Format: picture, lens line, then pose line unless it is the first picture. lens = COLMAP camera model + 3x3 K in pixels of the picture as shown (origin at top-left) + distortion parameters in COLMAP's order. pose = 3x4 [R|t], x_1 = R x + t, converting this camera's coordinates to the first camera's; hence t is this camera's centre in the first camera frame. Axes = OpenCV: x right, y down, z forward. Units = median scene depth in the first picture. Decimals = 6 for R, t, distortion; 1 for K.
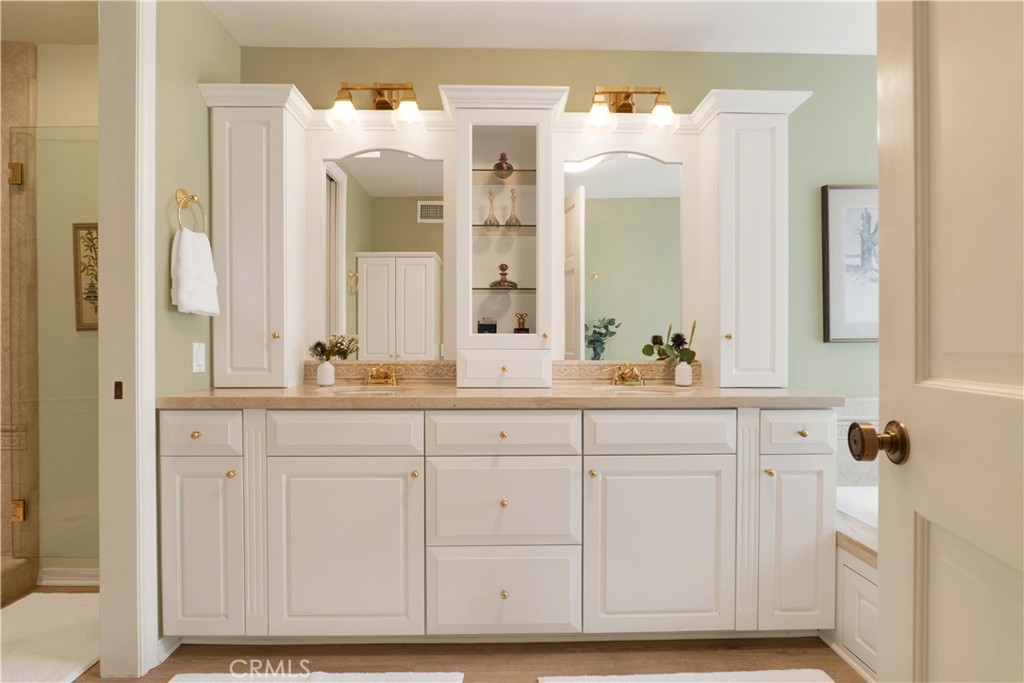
lens RADIAL K [[495.4, 0, 515.3], [0, 495.4, 363.6], [0, 0, 1]] dist [-0.027306, 0.008978]
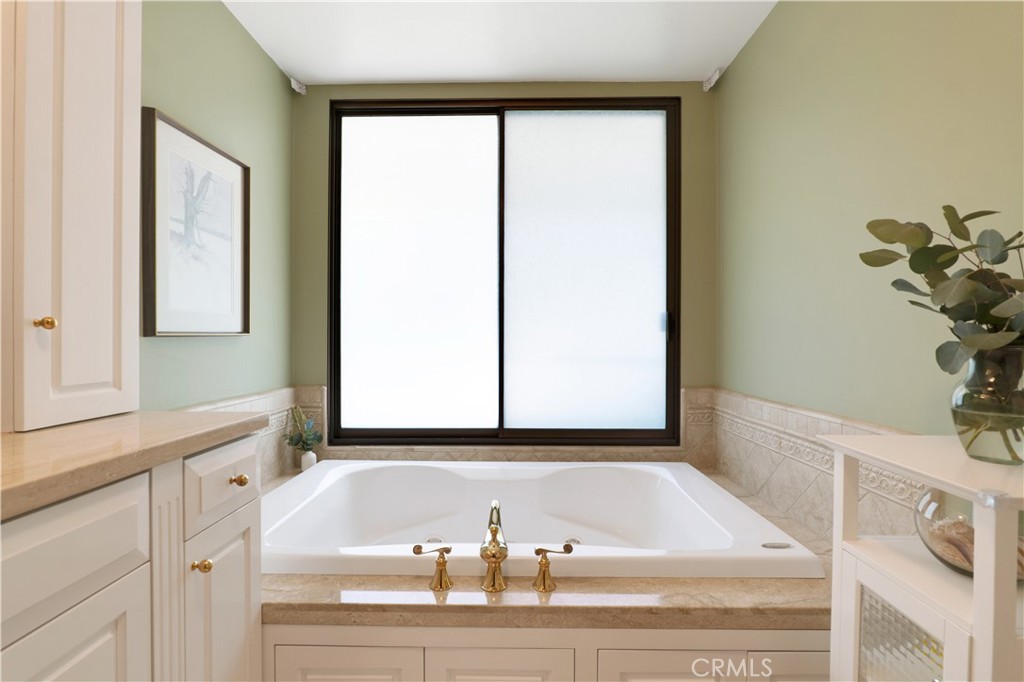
lens RADIAL K [[482.7, 0, 511.5], [0, 482.7, 342.1], [0, 0, 1]] dist [-0.026998, 0.008797]
pose [[0.039468, -0.003572, 0.999214, -0.014819], [0.036472, 0.999332, 0.002132, -0.024753], [-0.998555, 0.036359, 0.039572, 0.625090]]
